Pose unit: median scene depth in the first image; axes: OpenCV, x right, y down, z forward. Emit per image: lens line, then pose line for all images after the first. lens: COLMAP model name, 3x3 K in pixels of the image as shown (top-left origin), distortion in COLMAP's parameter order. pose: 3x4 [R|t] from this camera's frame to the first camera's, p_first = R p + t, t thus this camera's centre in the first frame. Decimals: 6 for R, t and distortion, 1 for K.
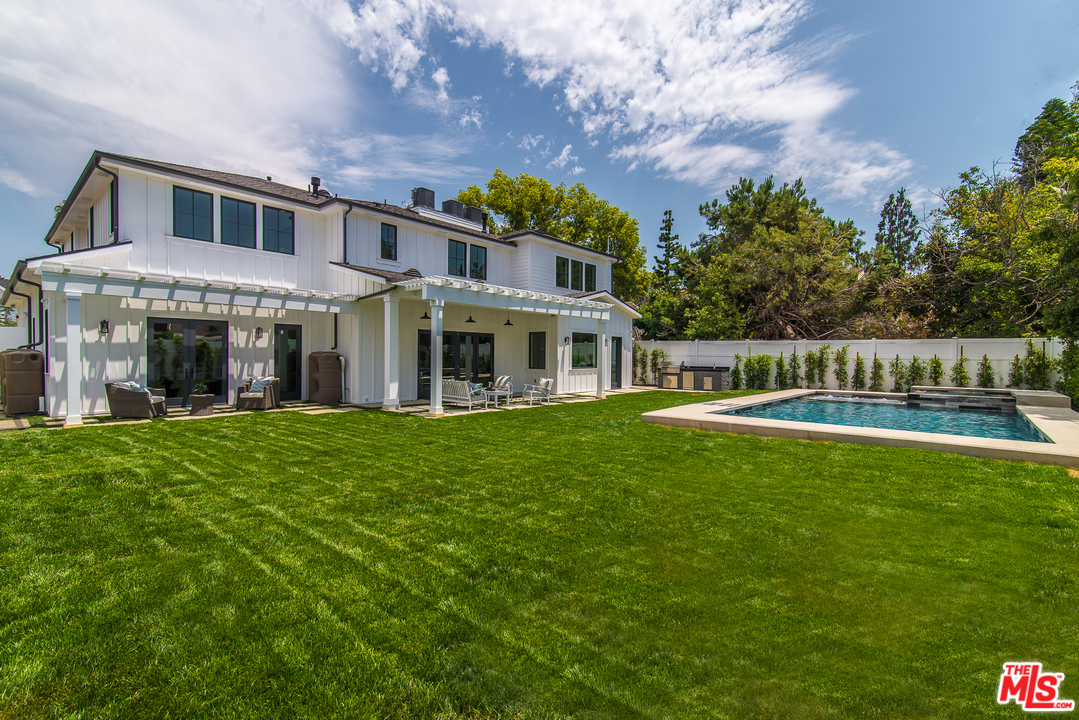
lens RADIAL K [[494.3, 0, 544.3], [0, 494.3, 361.0], [0, 0, 1]] dist [0.000977, -0.000061]
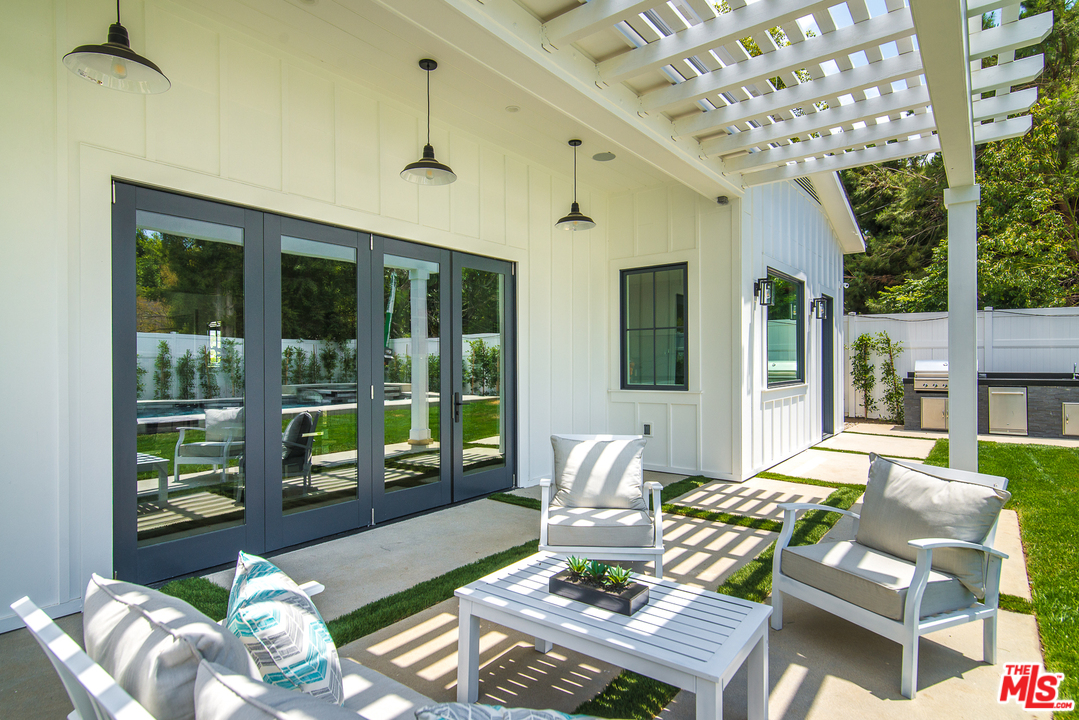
lens RADIAL K [[568.2, 0, 533.6], [0, 568.2, 362.4], [0, 0, 1]] dist [0.011291, -0.000909]
pose [[0.998838, -0.013903, 0.046150, -0.110263], [0.014370, 0.999849, -0.009795, 0.002021], [-0.046006, 0.010447, 0.998887, 0.713073]]
